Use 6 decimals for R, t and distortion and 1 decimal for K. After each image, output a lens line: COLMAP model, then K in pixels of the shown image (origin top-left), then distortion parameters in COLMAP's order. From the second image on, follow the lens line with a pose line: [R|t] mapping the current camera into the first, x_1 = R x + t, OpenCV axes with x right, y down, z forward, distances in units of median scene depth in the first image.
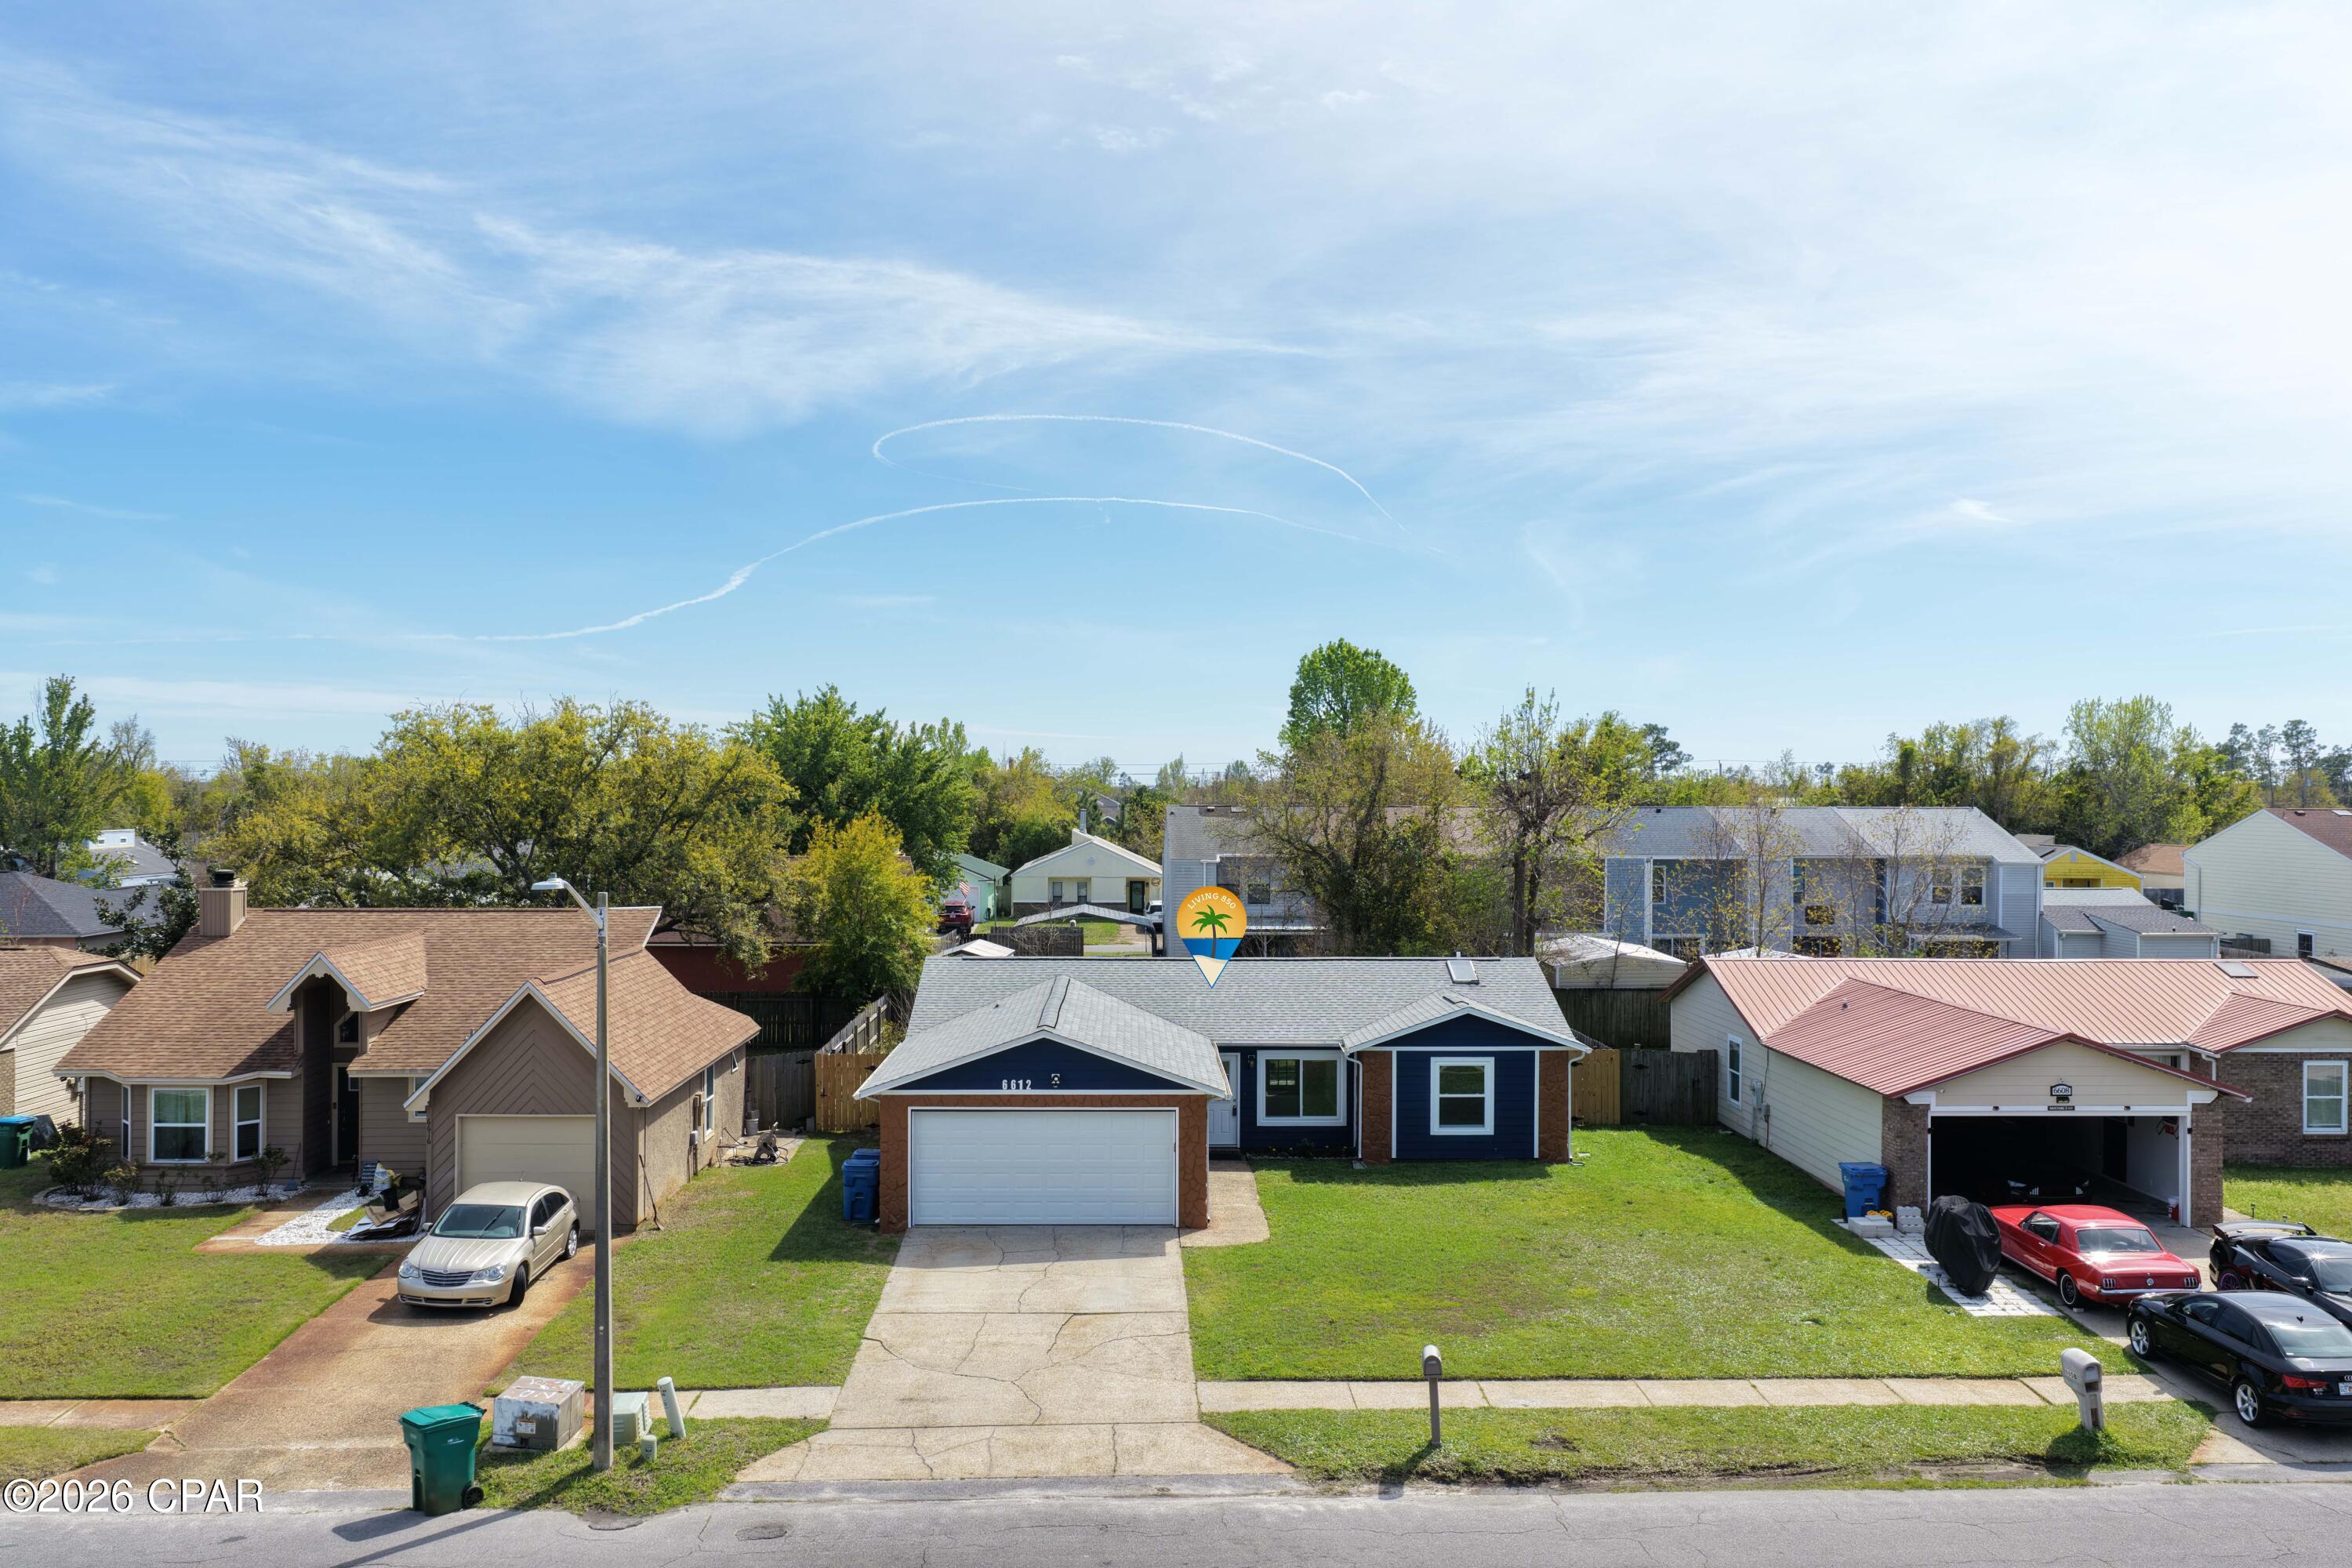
lens RADIAL K [[1947.6, 0, 1180.9], [0, 1947.6, 772.8], [0, 0, 1]] dist [-0.009882, 0.040448]
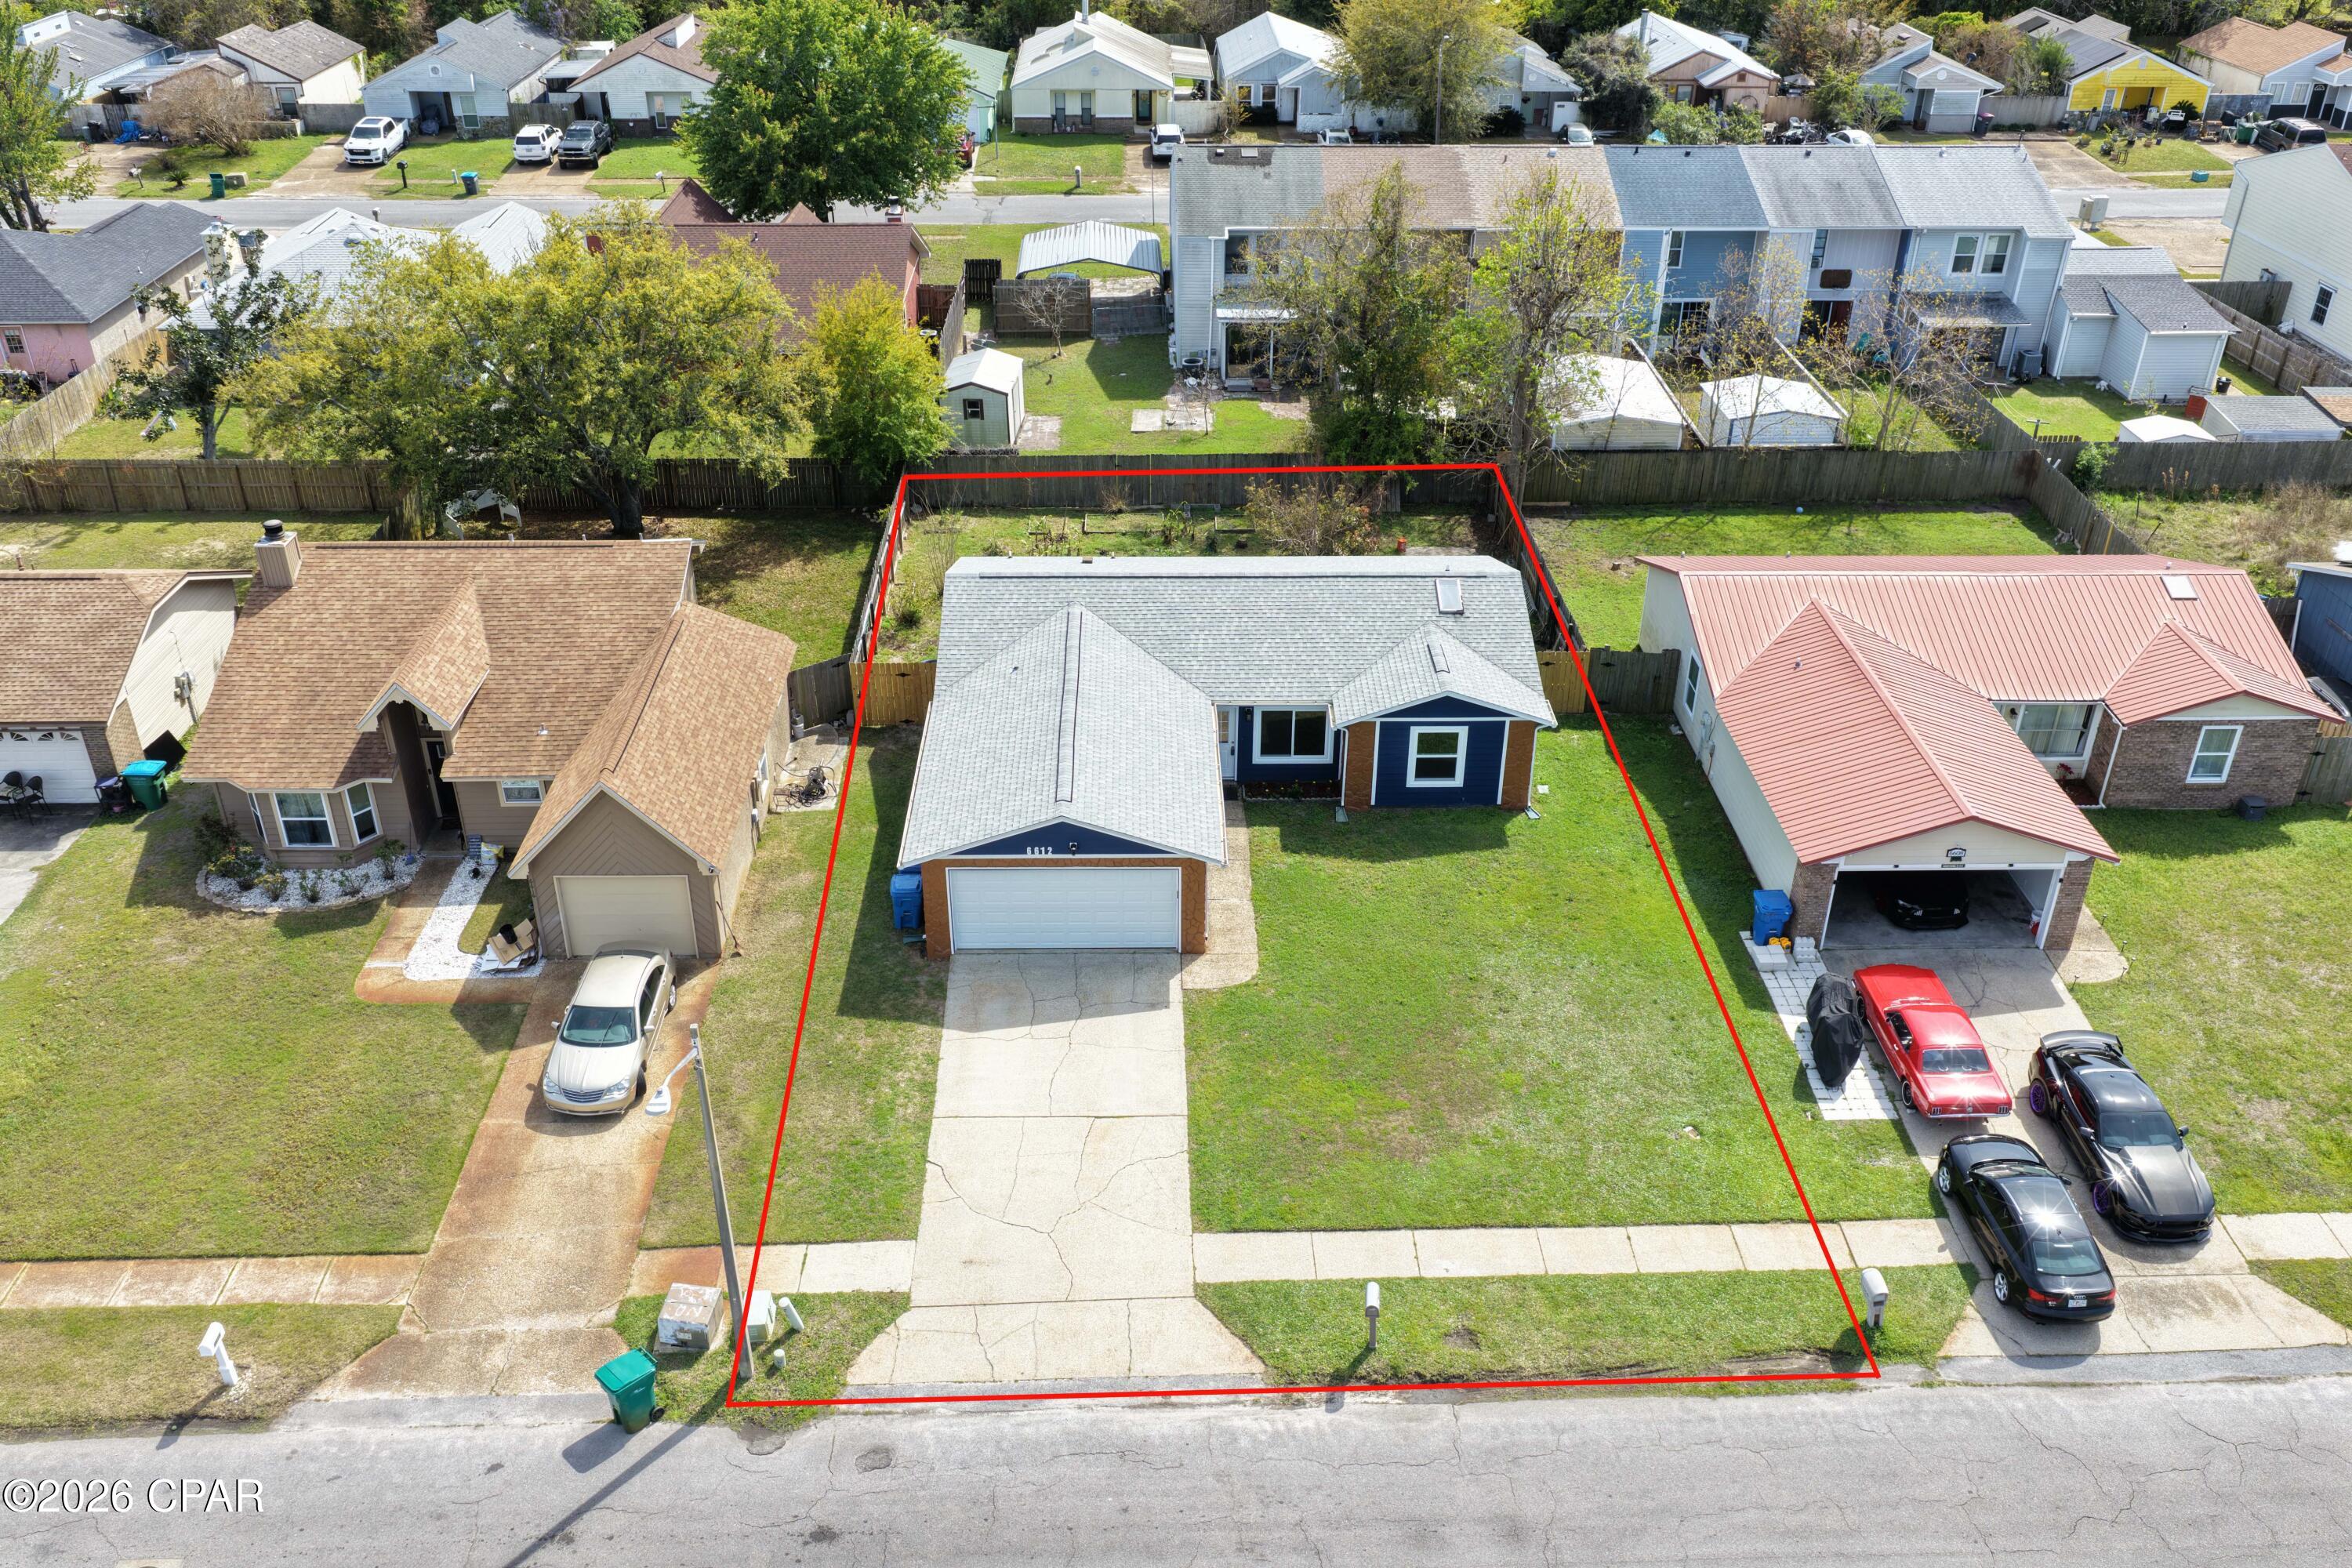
lens RADIAL K [[1947.6, 0, 1180.1], [0, 1947.6, 786.1], [0, 0, 1]] dist [-0.009882, 0.040448]
pose [[0.999980, 0.004457, -0.004487, 0.003718], [-0.001552, 0.860695, 0.509119, -0.526192], [0.006131, -0.509102, 0.860684, 0.043622]]
